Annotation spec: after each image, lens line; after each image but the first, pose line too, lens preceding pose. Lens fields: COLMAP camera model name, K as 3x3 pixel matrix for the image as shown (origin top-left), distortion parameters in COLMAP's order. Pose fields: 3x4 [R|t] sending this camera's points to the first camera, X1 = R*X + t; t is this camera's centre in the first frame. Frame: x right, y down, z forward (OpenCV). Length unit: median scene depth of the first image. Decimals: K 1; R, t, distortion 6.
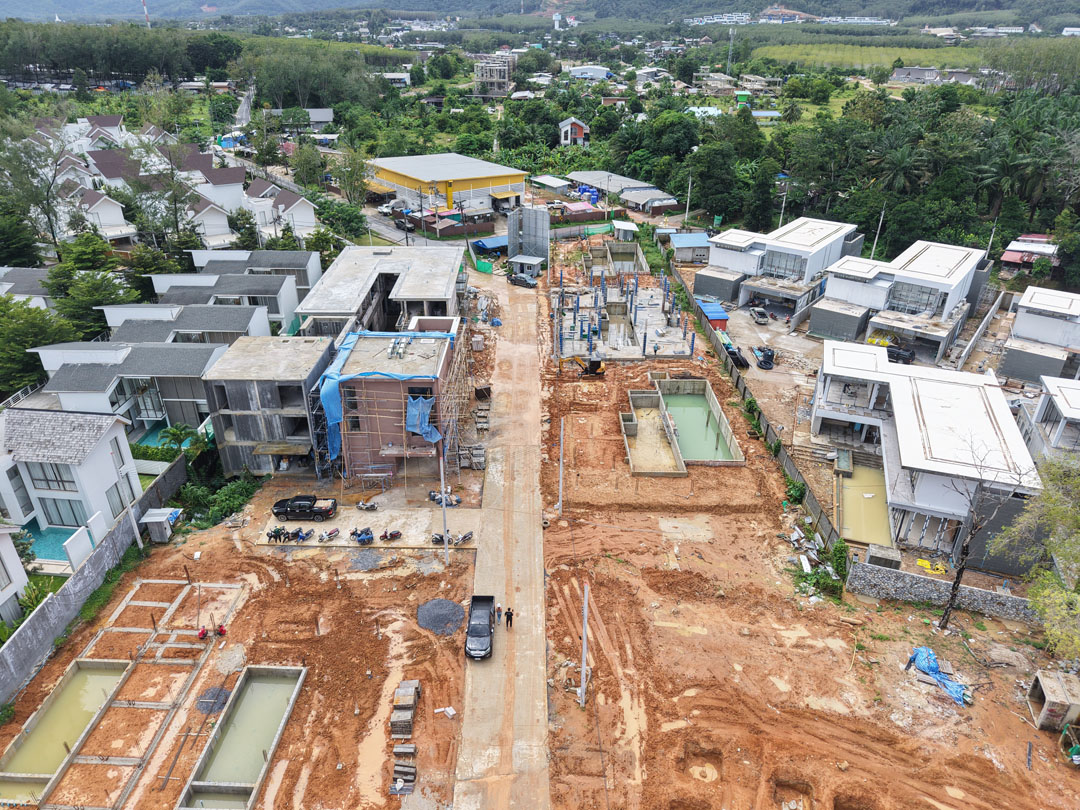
lens RADIAL K [[722.5, 0, 537.5], [0, 722.5, 407.1], [0, 0, 1]] dist [0.016898, -0.012273]
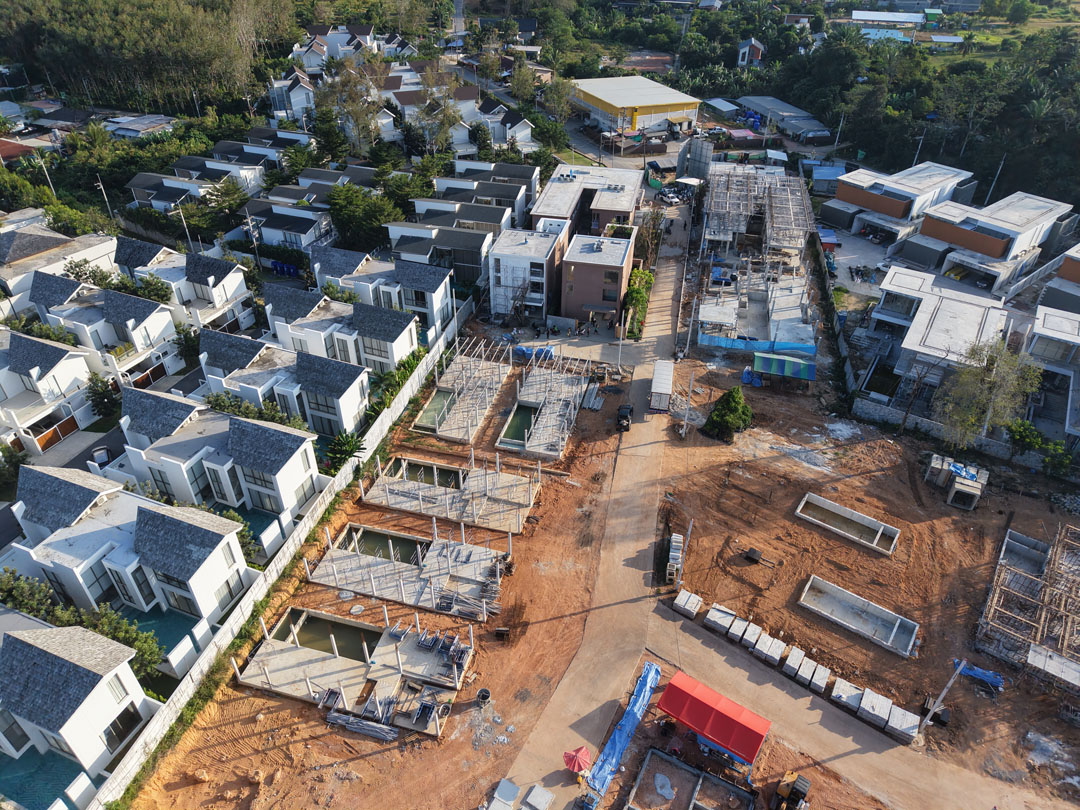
lens RADIAL K [[722.5, 0, 545.9], [0, 722.5, 403.2], [0, 0, 1]] dist [0.016898, -0.012273]
pose [[0.976587, 0.131780, -0.170035, 0.007338], [-0.107247, 0.983424, 0.146201, 0.028475], [0.186483, -0.124543, 0.974532, -0.427760]]
